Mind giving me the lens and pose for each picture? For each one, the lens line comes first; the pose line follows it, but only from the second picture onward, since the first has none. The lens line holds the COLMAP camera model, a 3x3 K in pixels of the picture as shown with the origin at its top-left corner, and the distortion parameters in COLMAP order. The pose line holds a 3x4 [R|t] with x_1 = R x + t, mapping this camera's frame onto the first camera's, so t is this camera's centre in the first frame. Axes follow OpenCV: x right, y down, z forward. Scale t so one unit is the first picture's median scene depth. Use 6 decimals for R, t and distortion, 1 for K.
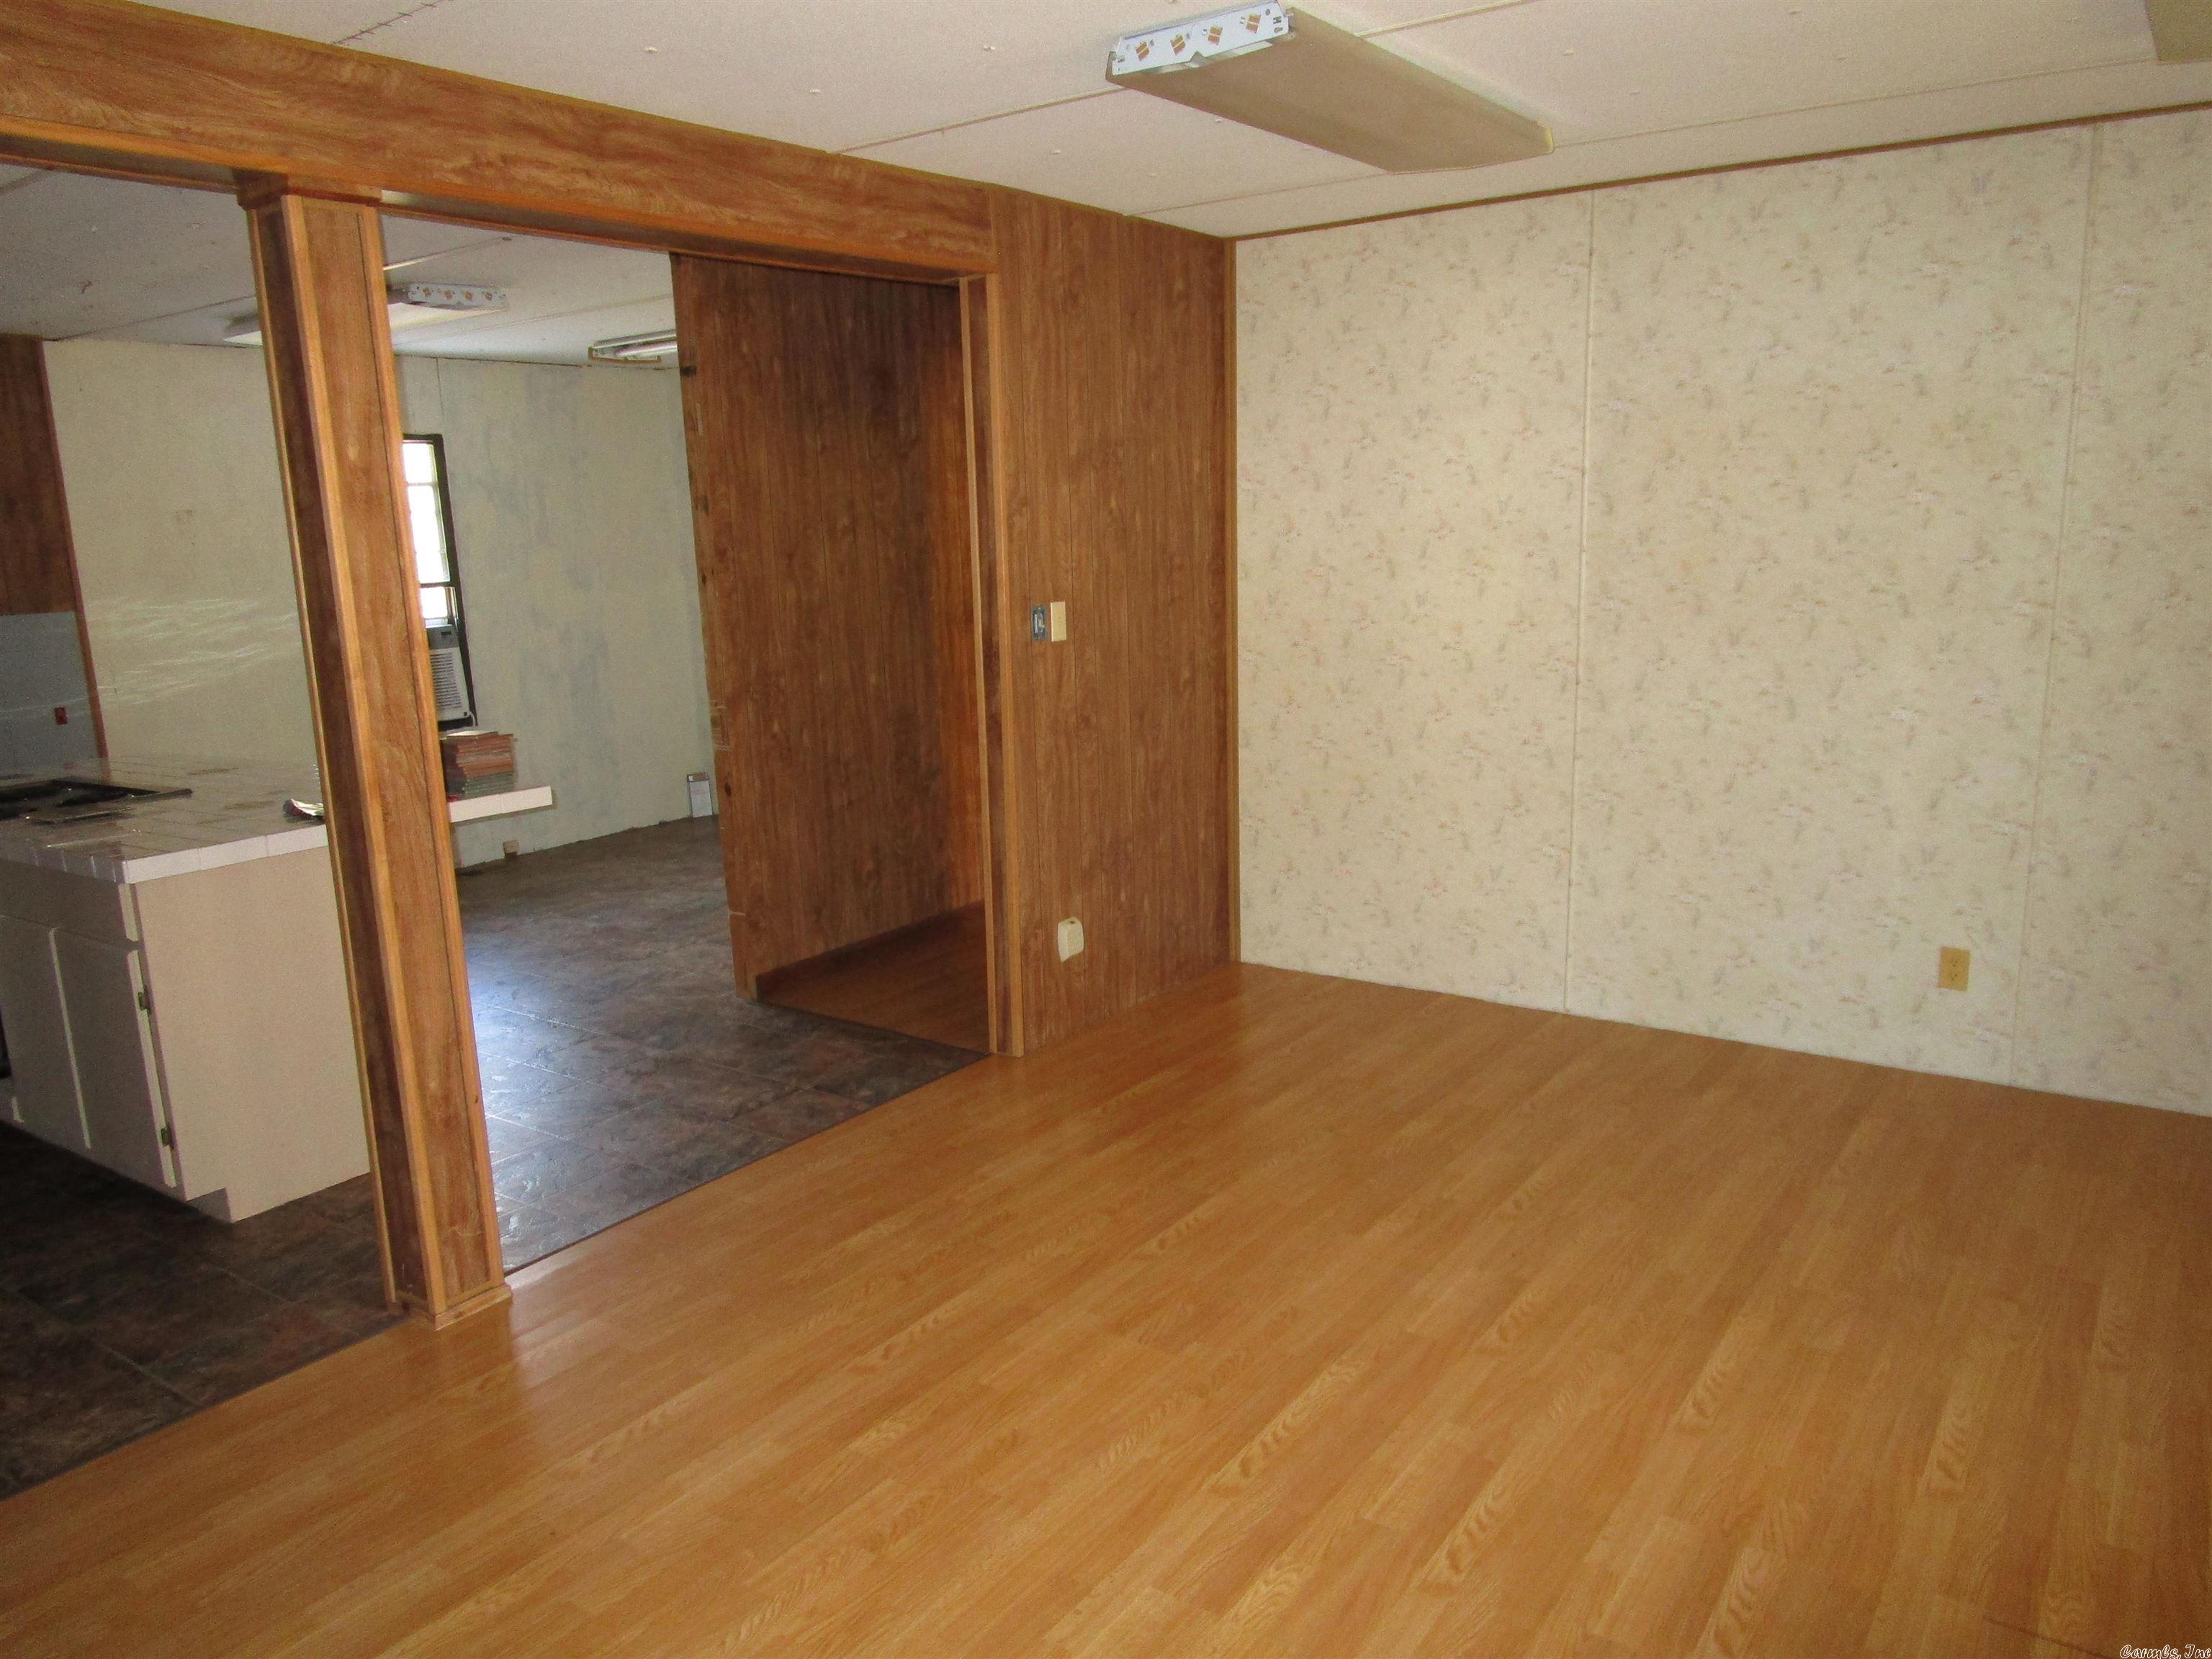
lens RADIAL K [[1588.6, 0, 1101.6], [0, 1588.6, 831.5], [0, 0, 1]] dist [-0.025523, 0.013748]
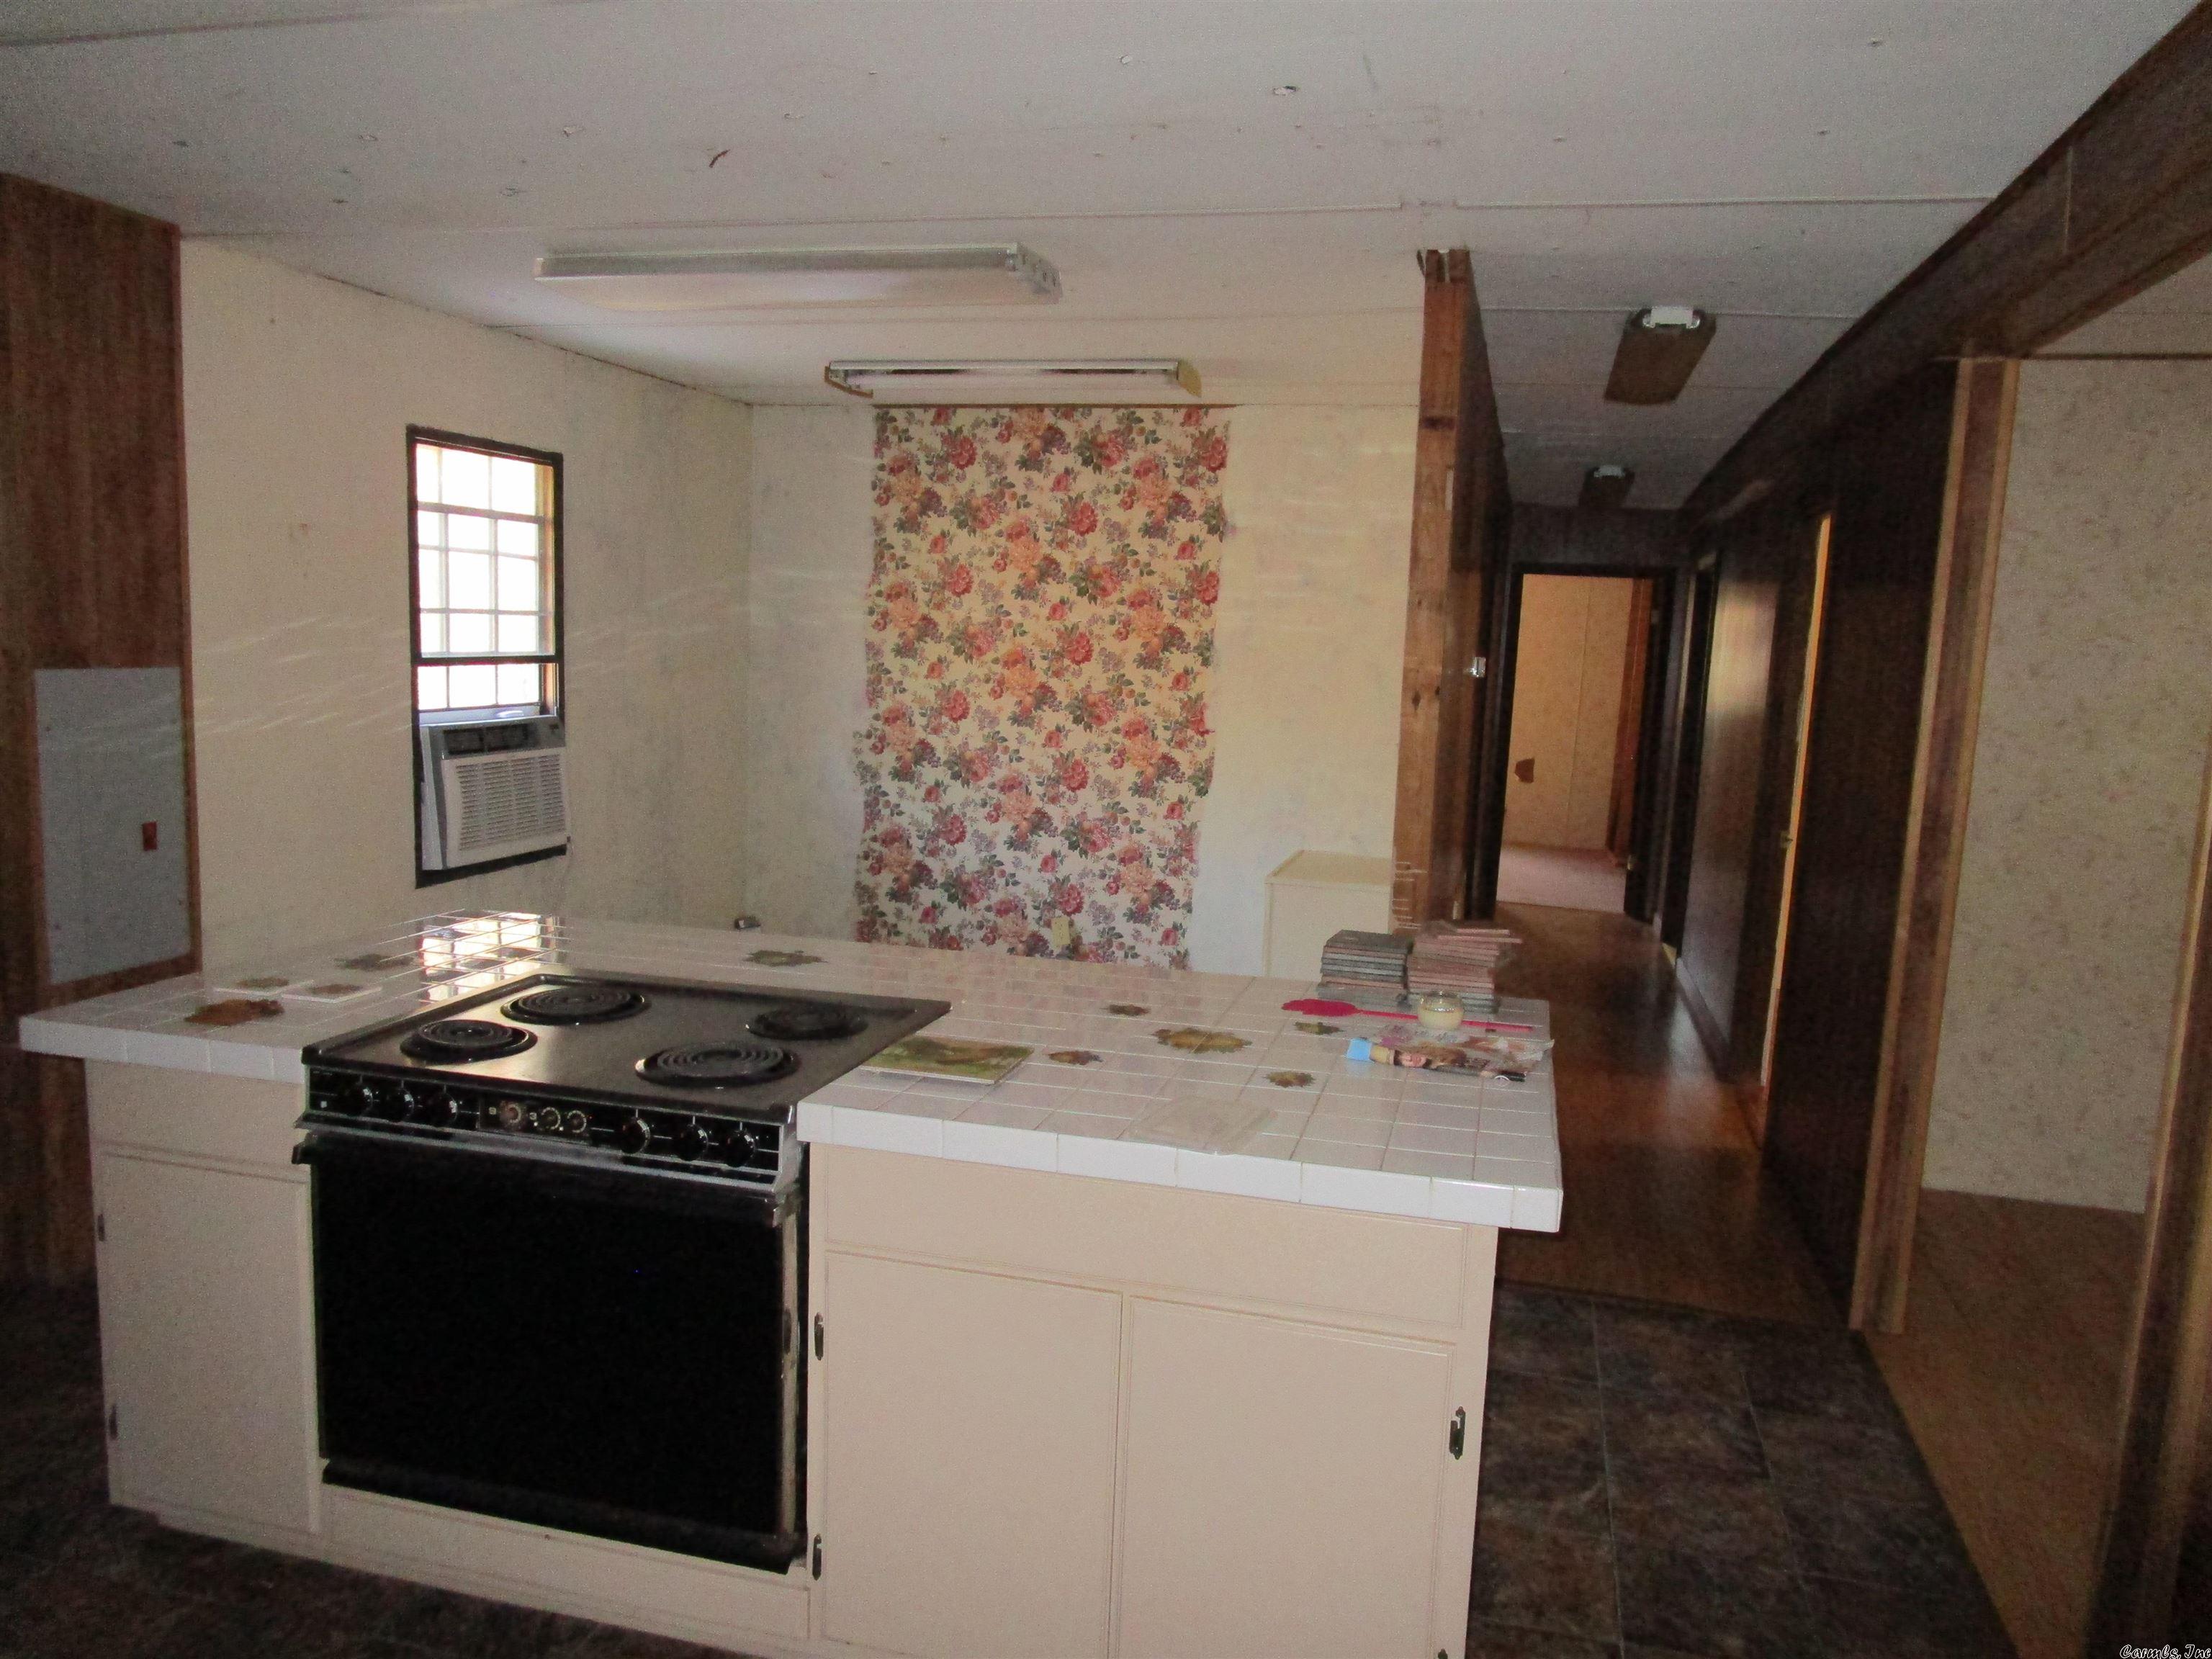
lens RADIAL K [[1588.6, 0, 1101.6], [0, 1588.6, 831.5], [0, 0, 1]] dist [-0.025523, 0.013748]
pose [[0.933460, 0.033826, 0.357083, -0.804341], [-0.009009, 0.997440, -0.070935, -0.054149], [-0.358568, 0.062998, 0.931375, 0.451308]]
